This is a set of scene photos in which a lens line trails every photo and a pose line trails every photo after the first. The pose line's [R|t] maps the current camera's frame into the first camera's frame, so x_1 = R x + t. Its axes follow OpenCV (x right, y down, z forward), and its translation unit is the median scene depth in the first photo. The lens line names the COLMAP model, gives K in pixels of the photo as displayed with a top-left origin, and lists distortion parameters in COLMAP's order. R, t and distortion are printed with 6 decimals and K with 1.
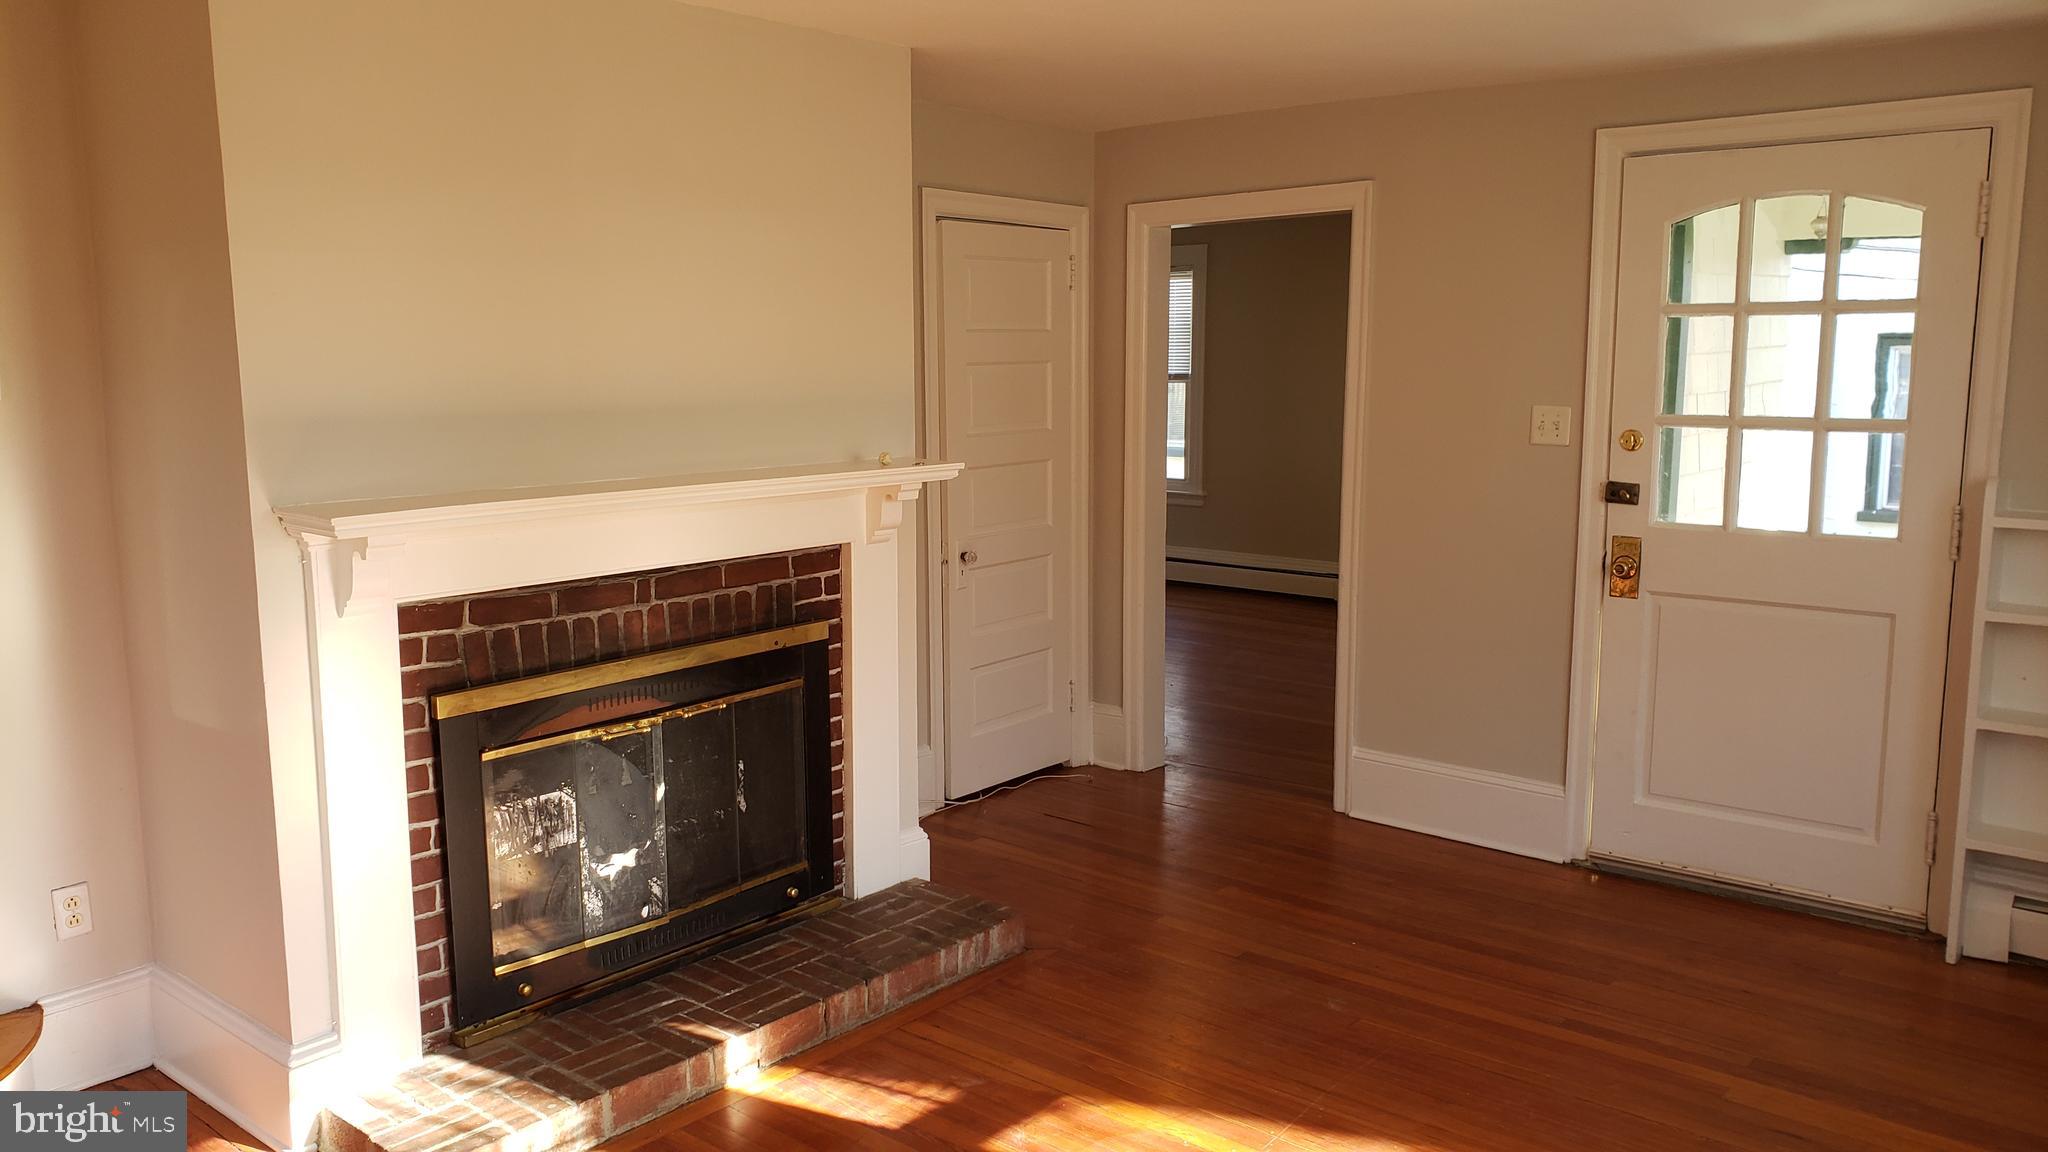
lens RADIAL K [[1609.9, 0, 1069.0], [0, 1609.9, 573.0], [0, 0, 1]] dist [0.050076, -0.006411]
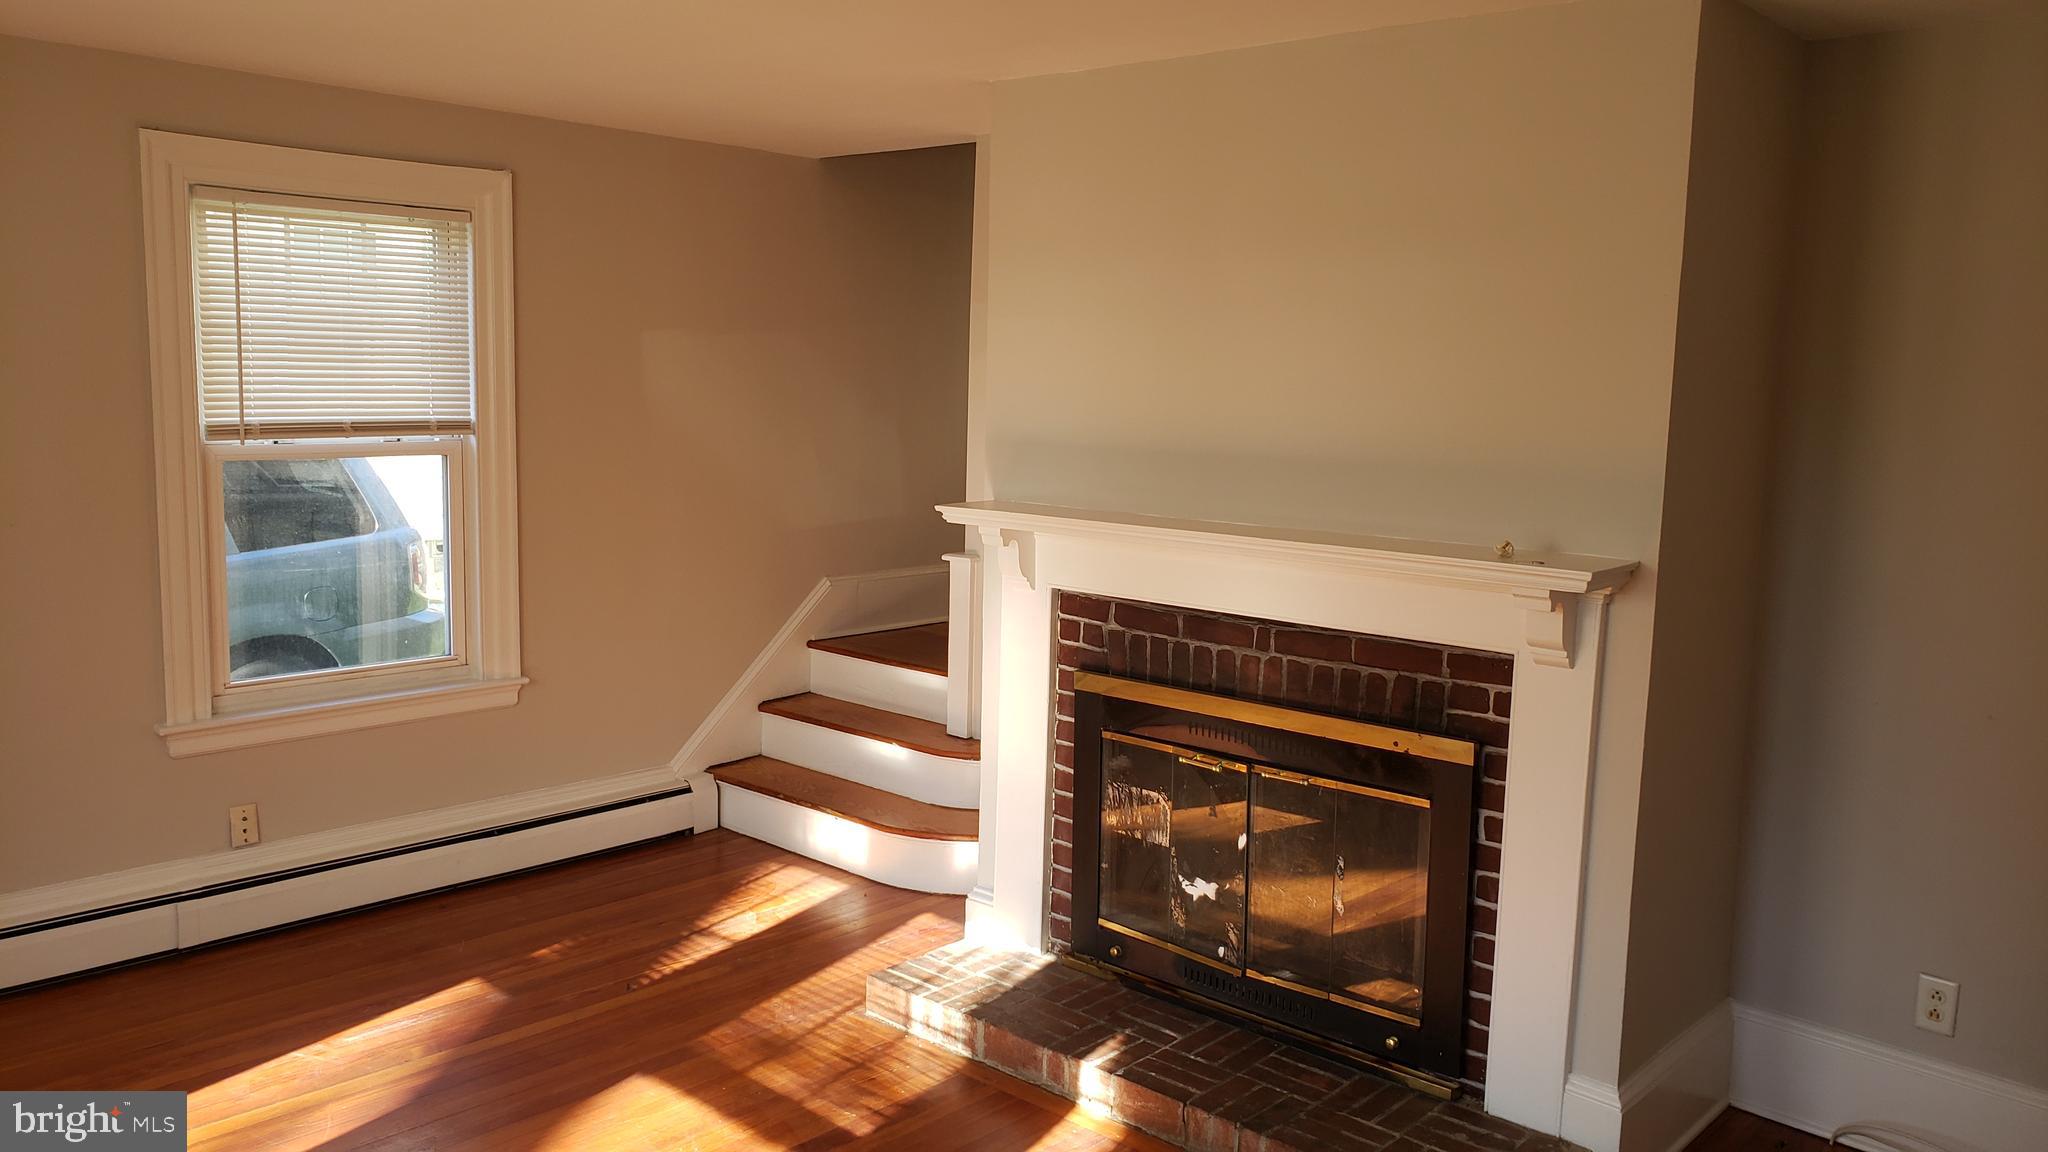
lens RADIAL K [[1609.9, 0, 1069.0], [0, 1609.9, 573.0], [0, 0, 1]] dist [0.050076, -0.006411]
pose [[-0.038607, 0.117854, -0.992280, 0.731485], [-0.179930, 0.975970, 0.122917, -0.130868], [0.982921, 0.183287, -0.016474, 0.904556]]
